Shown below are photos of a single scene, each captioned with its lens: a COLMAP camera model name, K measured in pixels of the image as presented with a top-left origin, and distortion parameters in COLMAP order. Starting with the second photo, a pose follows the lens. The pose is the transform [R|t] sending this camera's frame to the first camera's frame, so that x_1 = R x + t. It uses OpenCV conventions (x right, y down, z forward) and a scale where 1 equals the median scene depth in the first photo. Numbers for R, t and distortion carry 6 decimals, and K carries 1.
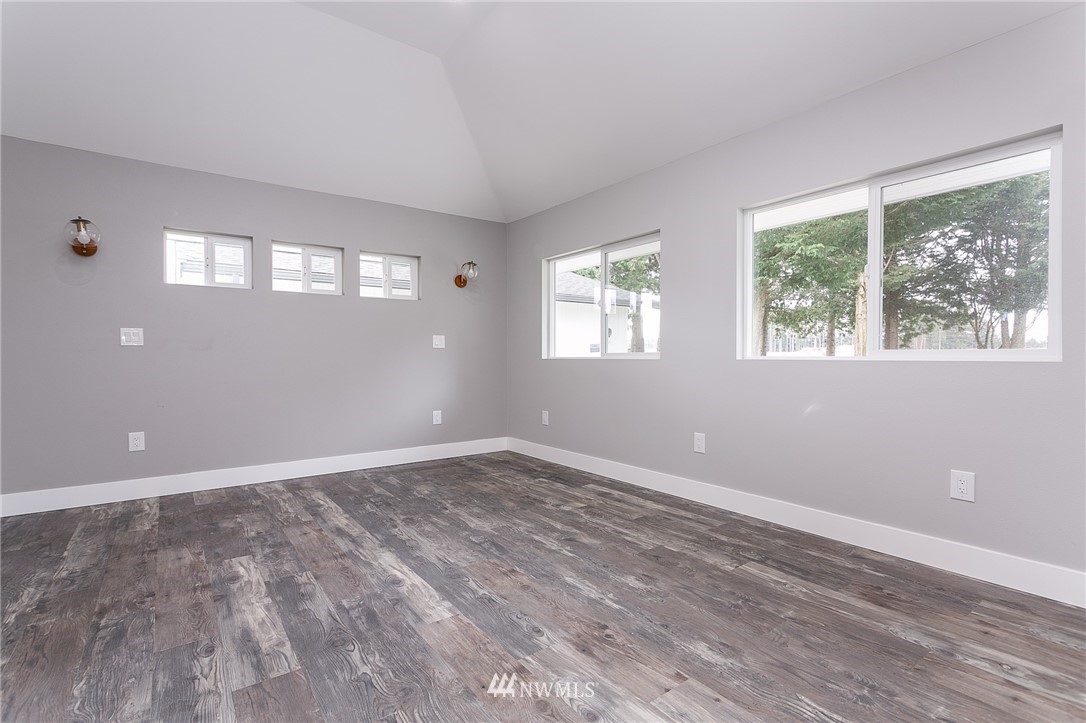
lens RADIAL K [[510.7, 0, 542.0], [0, 510.7, 358.9], [0, 0, 1]] dist [-0.003508, 0.001730]
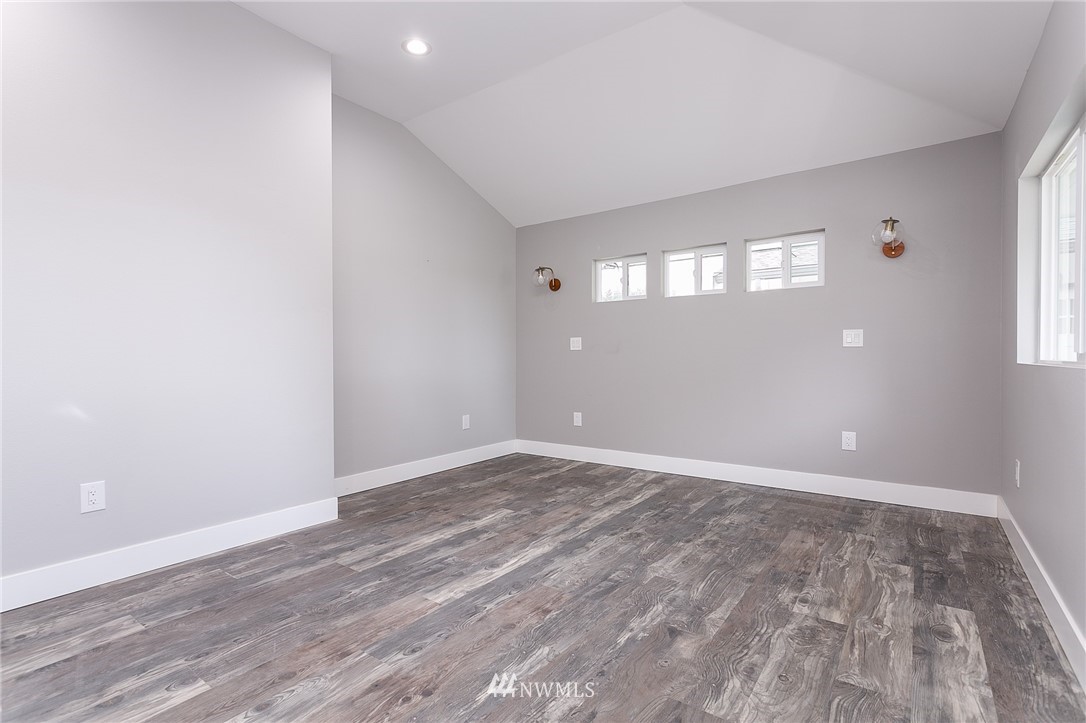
lens RADIAL K [[510.7, 0, 542.0], [0, 510.7, 358.9], [0, 0, 1]] dist [-0.003508, 0.001730]
pose [[0.300656, 0.006086, -0.953713, 0.606540], [-0.003980, 0.999979, 0.005126, -0.010278], [0.953724, 0.002254, 0.300674, 0.589656]]
